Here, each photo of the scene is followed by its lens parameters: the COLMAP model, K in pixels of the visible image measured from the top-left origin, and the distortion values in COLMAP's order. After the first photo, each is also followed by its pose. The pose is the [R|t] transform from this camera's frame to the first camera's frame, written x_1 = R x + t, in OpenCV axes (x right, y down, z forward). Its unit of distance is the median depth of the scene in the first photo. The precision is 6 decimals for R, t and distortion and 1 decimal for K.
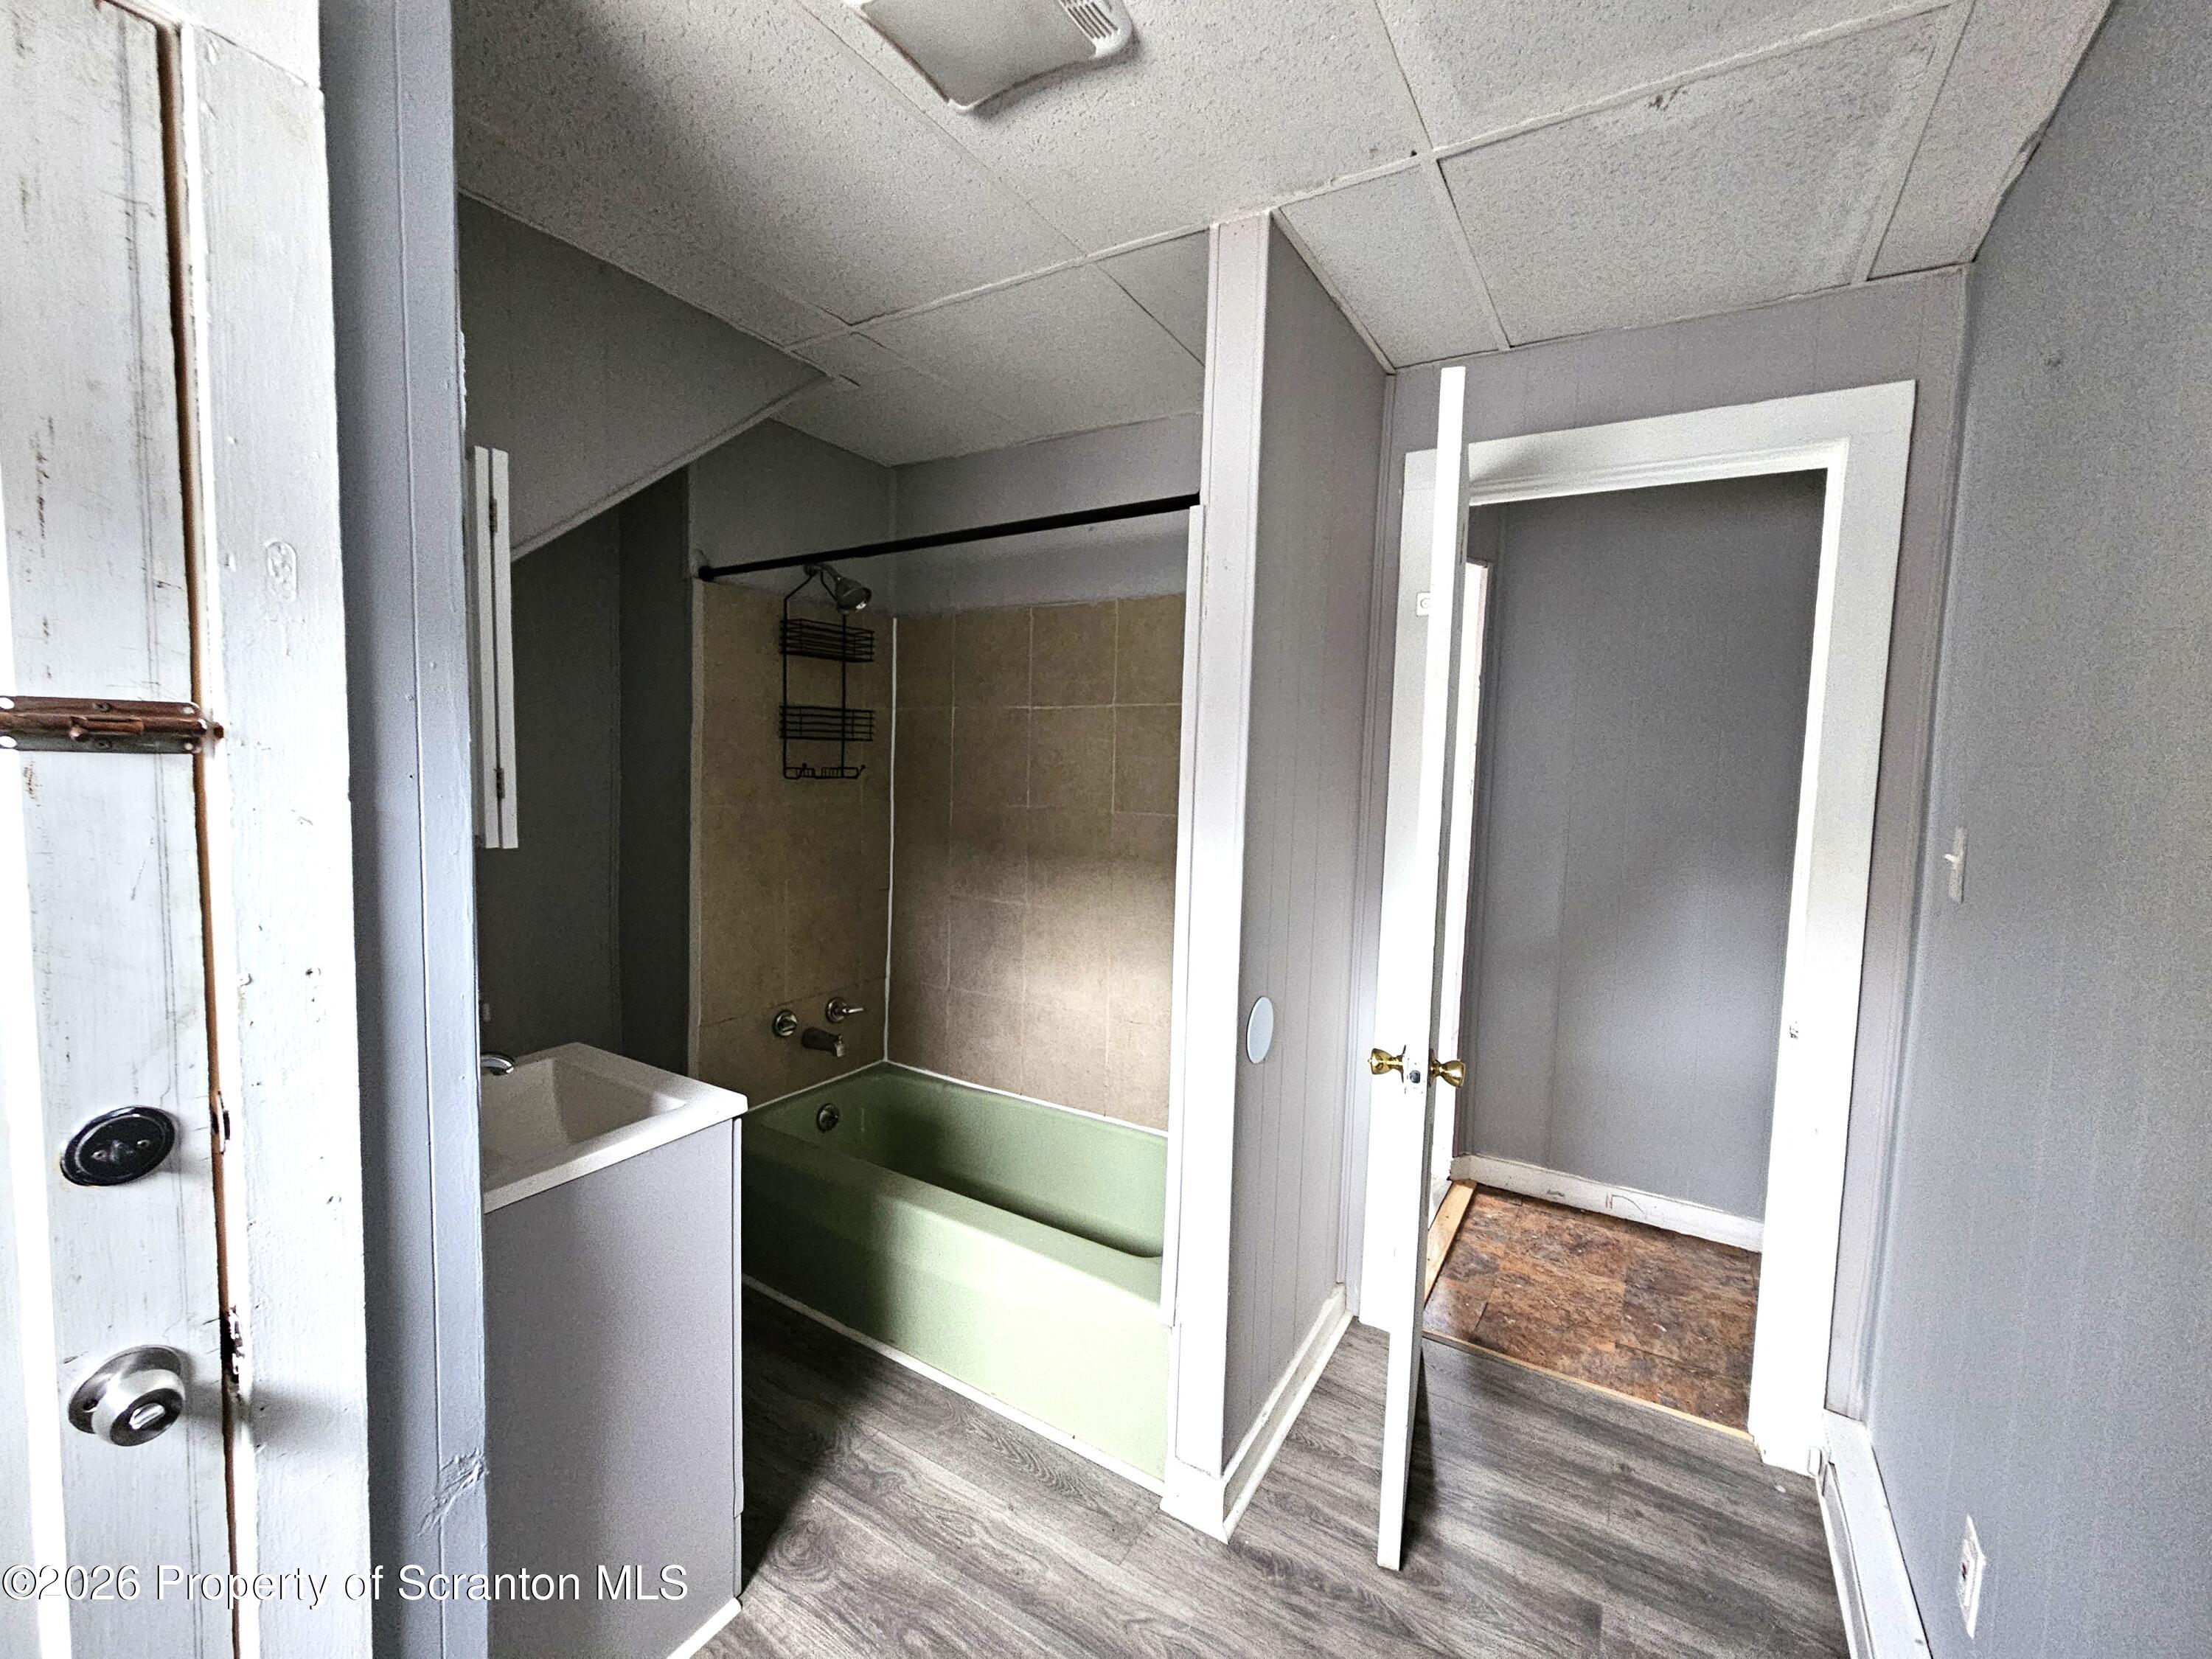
lens RADIAL K [[905.7, 0, 1090.5], [0, 905.7, 817.1], [0, 0, 1]] dist [-0.000108, 0.000061]
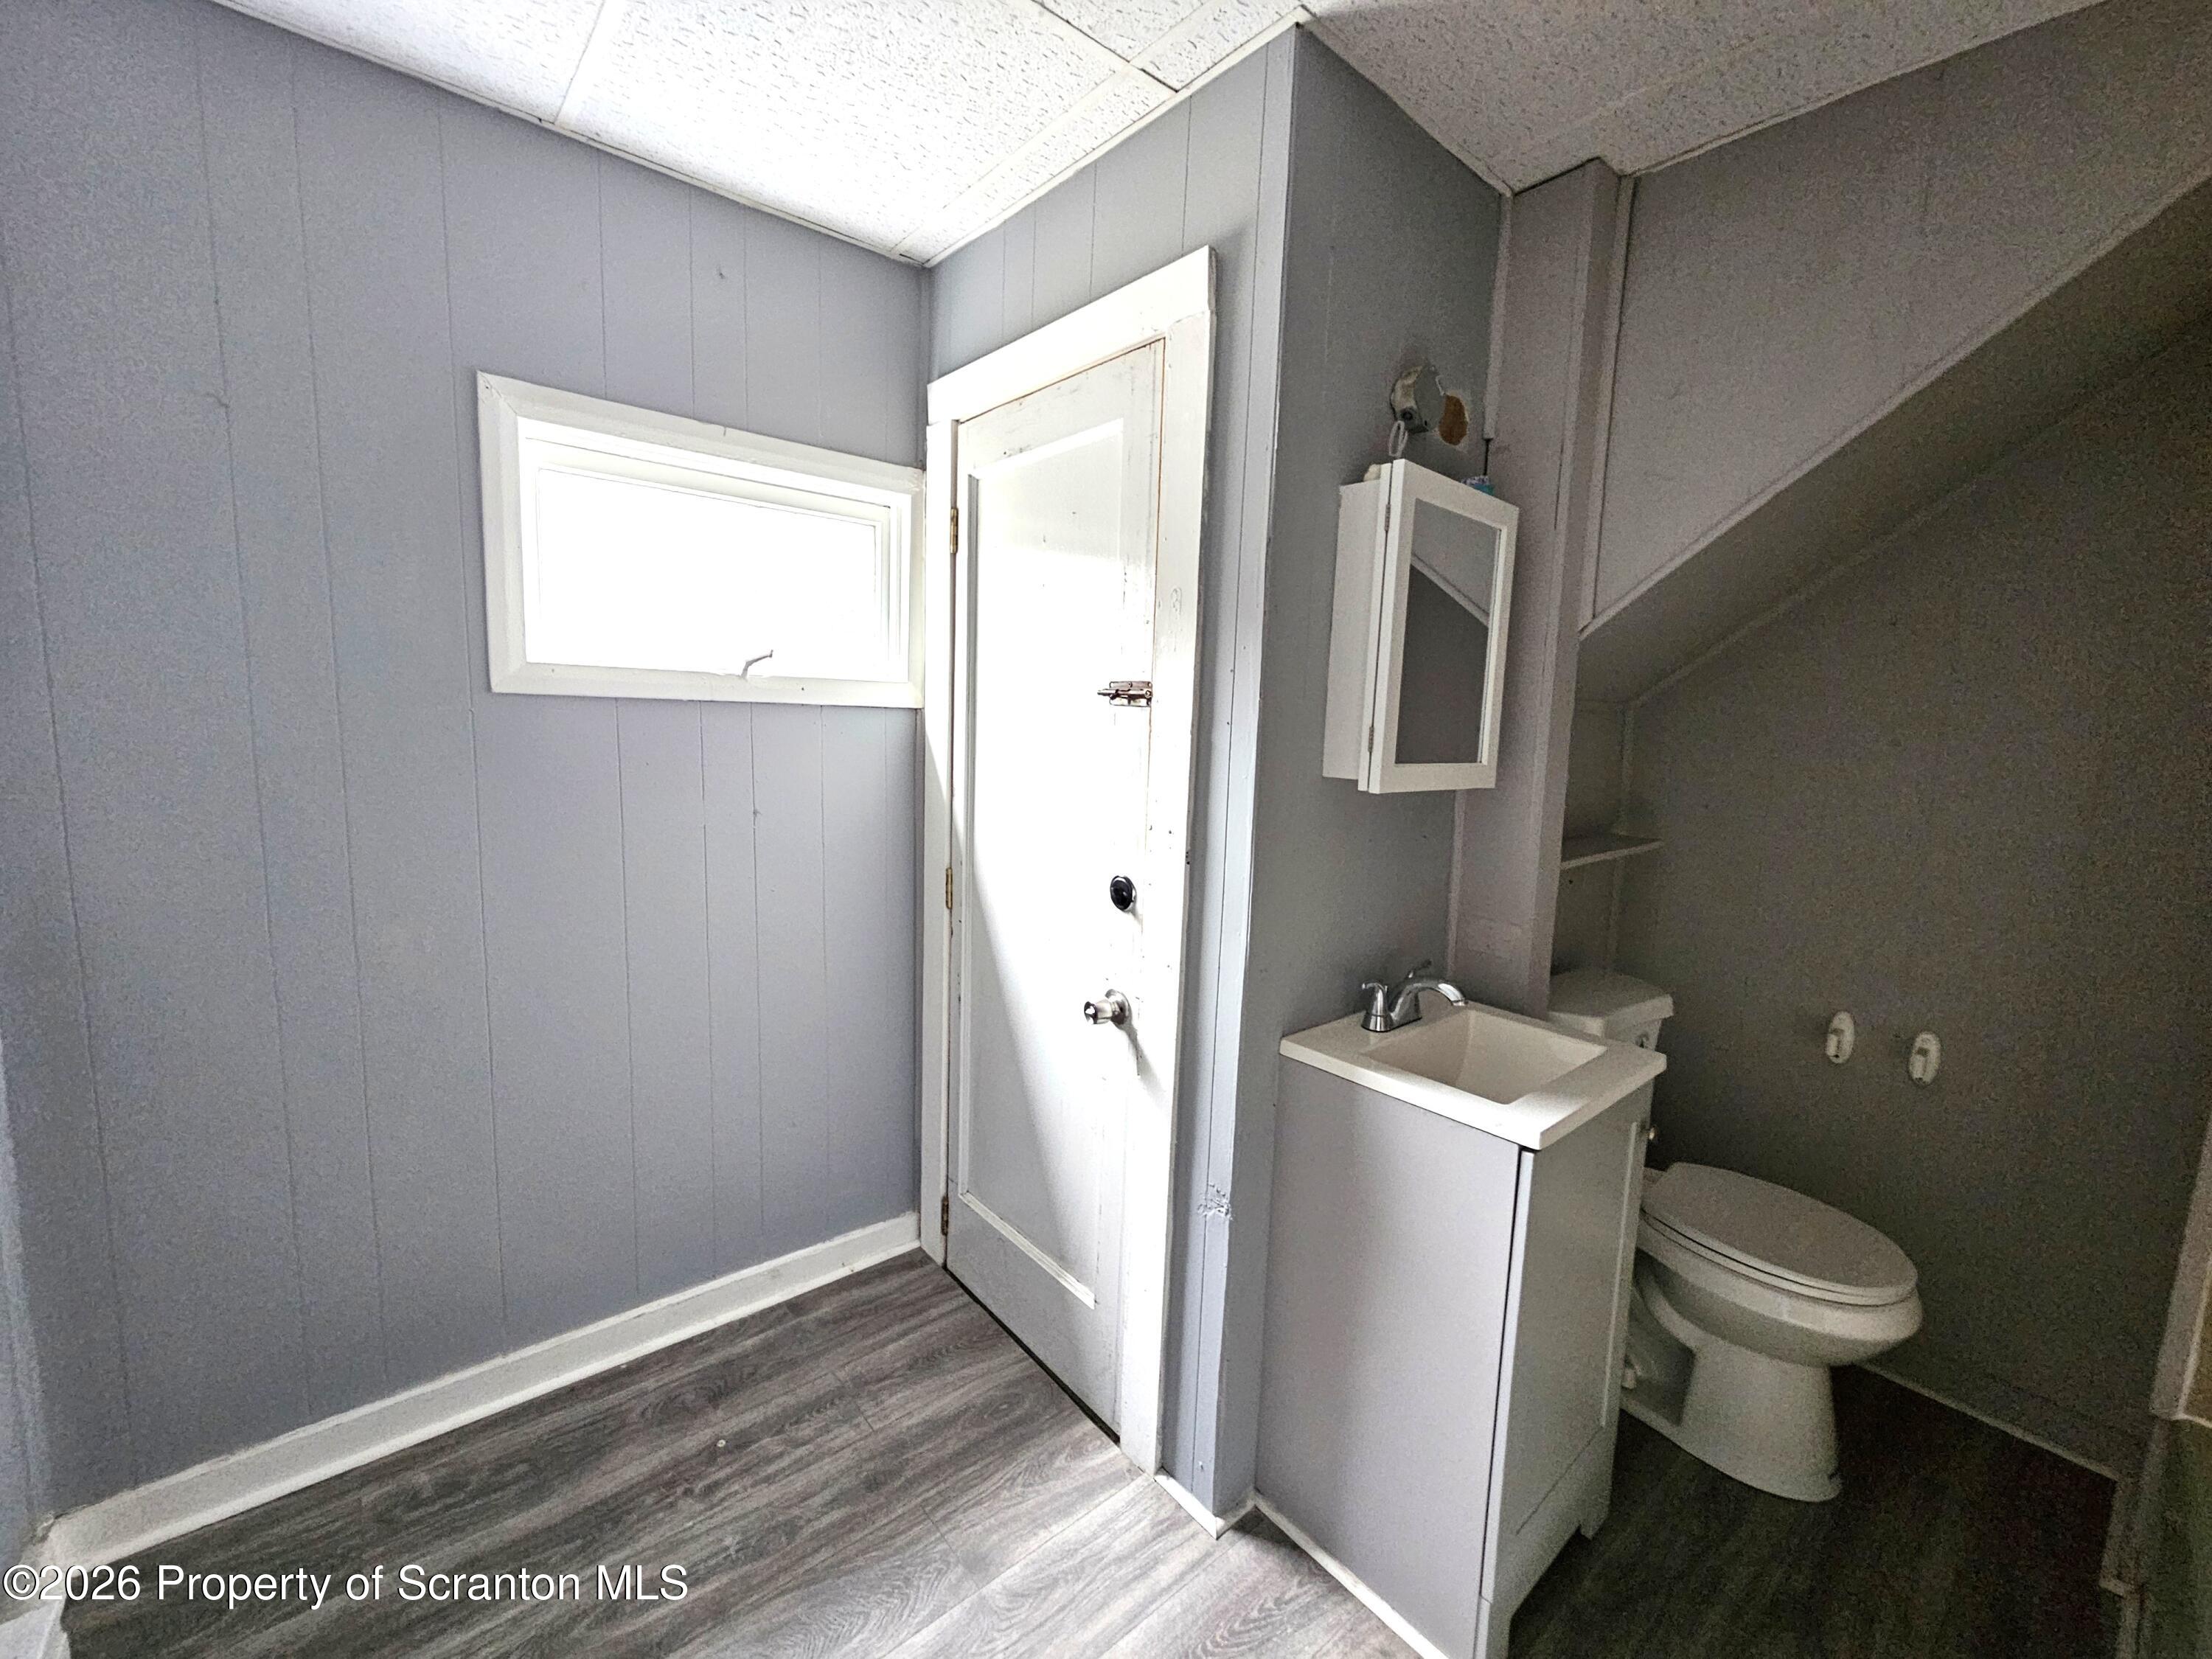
lens RADIAL K [[905.7, 0, 1090.5], [0, 905.7, 817.1], [0, 0, 1]] dist [-0.000108, 0.000061]
pose [[-0.305225, 0.074562, -0.949357, 0.926975], [-0.115380, 0.986690, 0.114589, -0.042601], [0.945265, 0.144512, -0.292560, 1.487607]]
